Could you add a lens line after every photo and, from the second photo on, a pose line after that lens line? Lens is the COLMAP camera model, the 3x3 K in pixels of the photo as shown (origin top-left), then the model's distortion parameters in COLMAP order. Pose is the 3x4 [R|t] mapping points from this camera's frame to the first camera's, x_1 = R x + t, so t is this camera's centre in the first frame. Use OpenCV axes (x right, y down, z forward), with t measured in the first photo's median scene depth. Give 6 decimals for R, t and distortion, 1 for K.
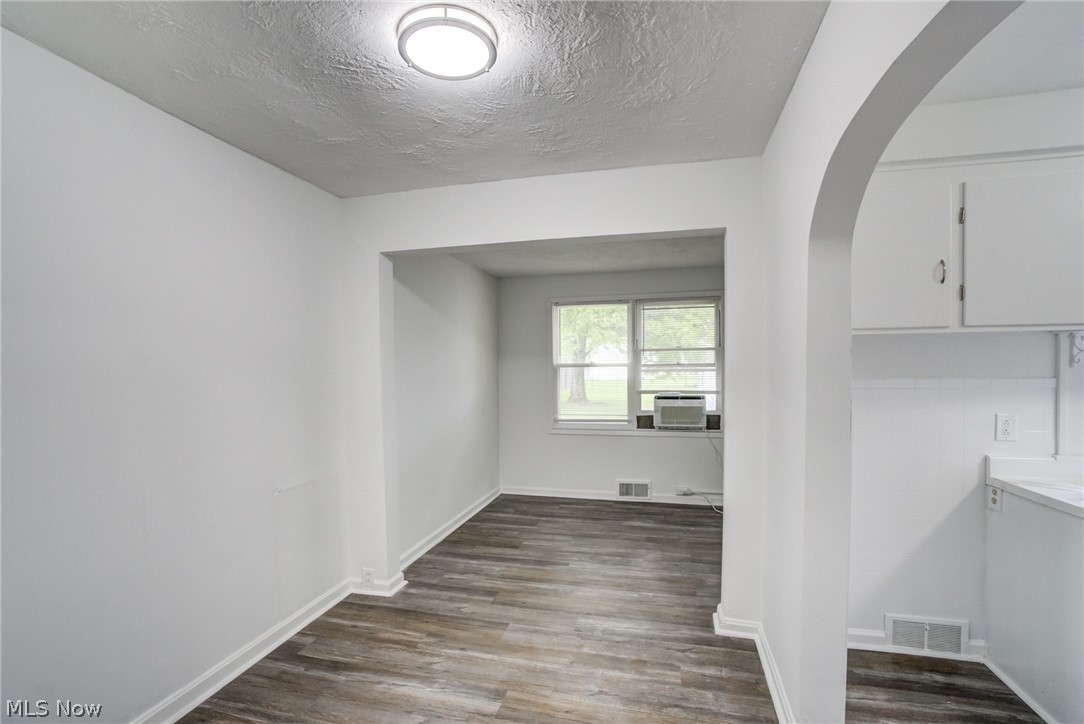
lens RADIAL K [[508.0, 0, 570.0], [0, 508.0, 384.2], [0, 0, 1]] dist [-0.034610, 0.007927]
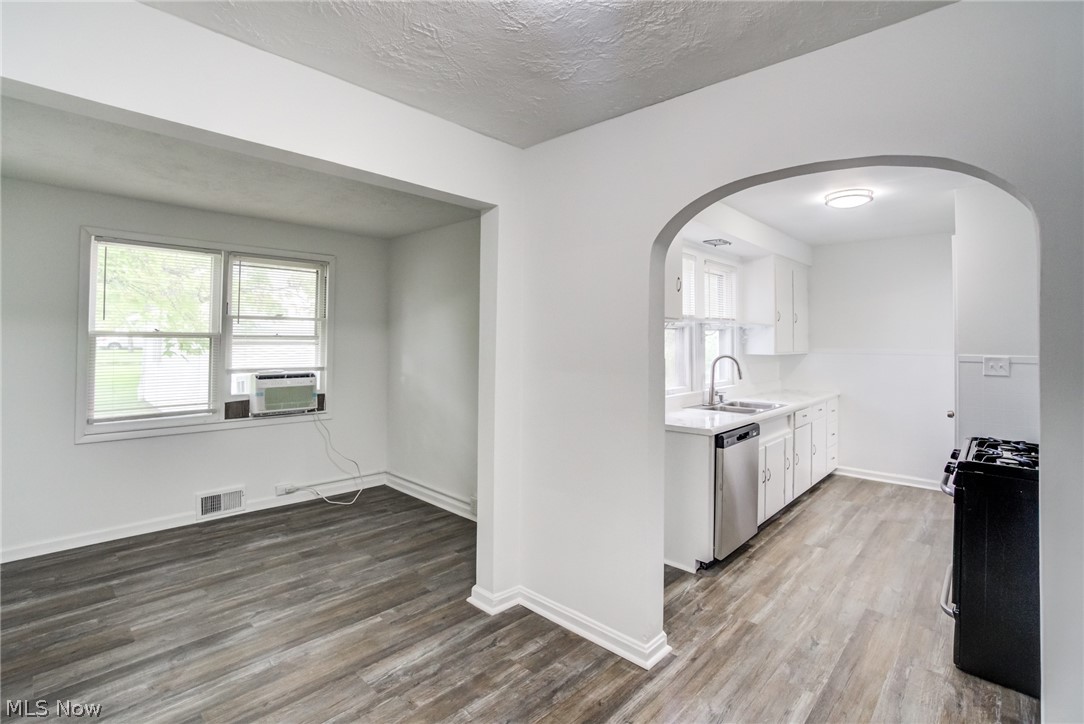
lens RADIAL K [[508.0, 0, 550.1], [0, 508.0, 330.8], [0, 0, 1]] dist [-0.034610, 0.007927]
pose [[0.524033, 0.029270, 0.851195, -0.329212], [0.013837, 0.998985, -0.042871, -0.008090], [-0.851585, 0.034243, 0.523096, 0.245879]]
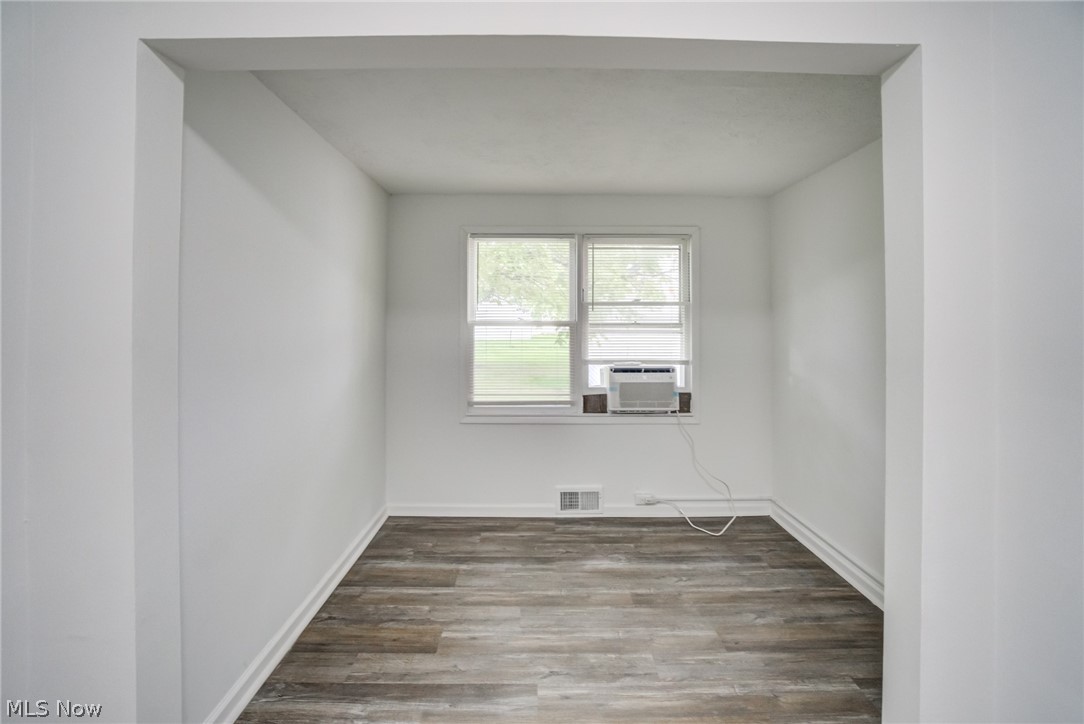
lens RADIAL K [[508.0, 0, 531.9], [0, 508.0, 320.9], [0, 0, 1]] dist [-0.034610, 0.007927]
pose [[0.981534, 0.012626, 0.190871, -0.101428], [-0.005331, 0.999237, -0.038685, -0.019161], [-0.191214, 0.036953, 0.980853, 0.394670]]
